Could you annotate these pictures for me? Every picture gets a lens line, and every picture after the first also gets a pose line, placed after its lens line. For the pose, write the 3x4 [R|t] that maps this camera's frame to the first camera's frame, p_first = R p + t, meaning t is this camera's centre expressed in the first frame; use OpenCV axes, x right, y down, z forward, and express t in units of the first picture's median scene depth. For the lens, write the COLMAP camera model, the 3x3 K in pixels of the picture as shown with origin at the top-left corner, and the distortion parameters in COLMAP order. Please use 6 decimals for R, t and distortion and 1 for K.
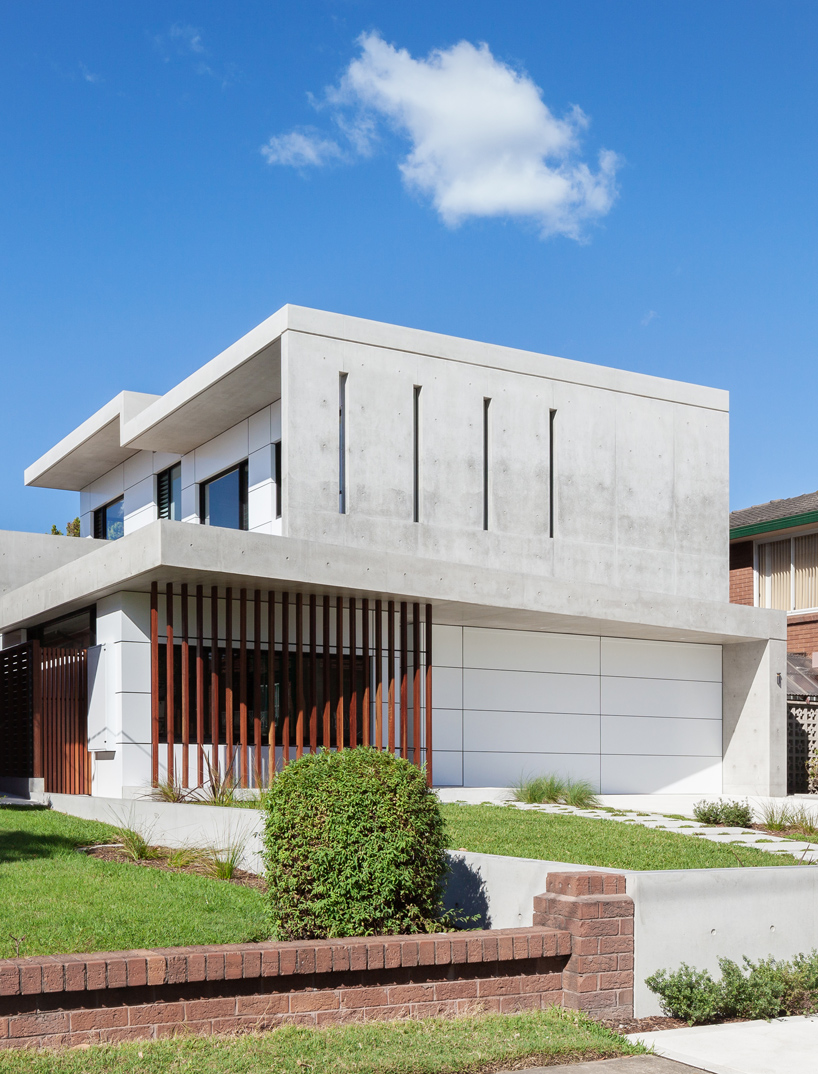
lens RADIAL K [[1218.5, 0, 409.0], [0, 1218.5, 537.0], [0, 0, 1]] dist [-0.012541, -0.008151]
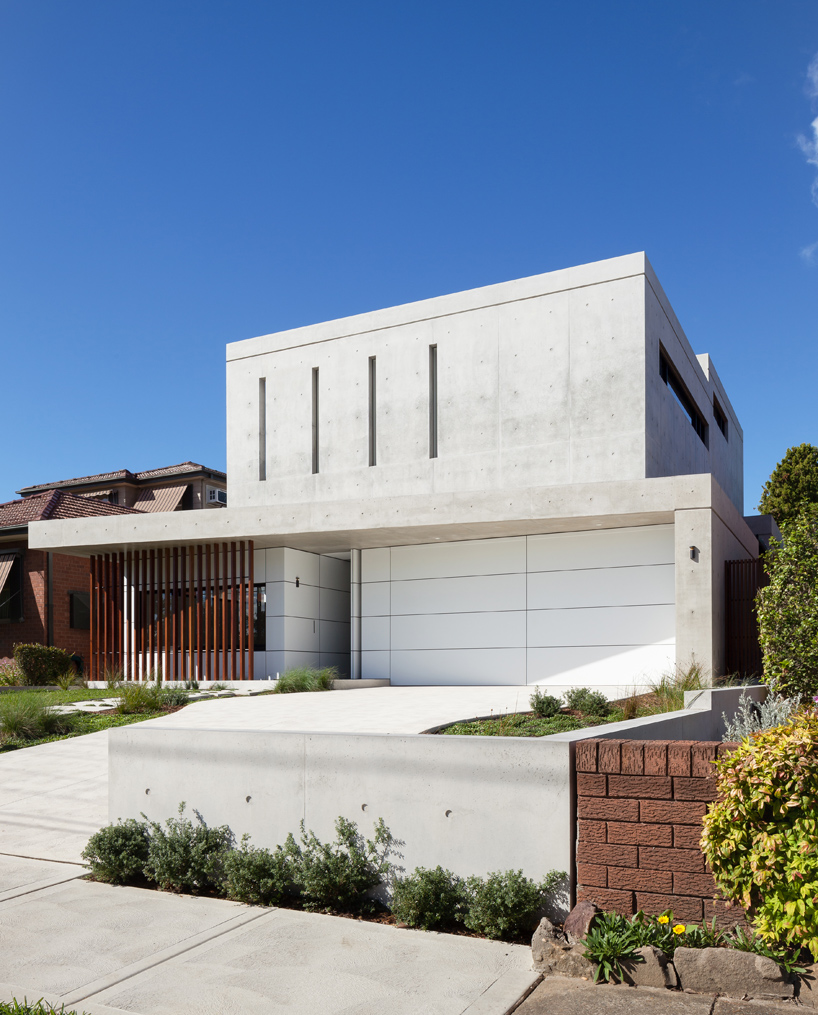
lens RADIAL K [[913.1, 0, 409.0], [0, 913.1, 507.5], [0, 0, 1]] dist [-0.009346, -0.002288]
pose [[0.556343, -0.166985, -0.814001, 0.778557], [0.168395, 0.981931, -0.086341, 0.113728], [0.813711, -0.089039, 0.574410, 0.490454]]
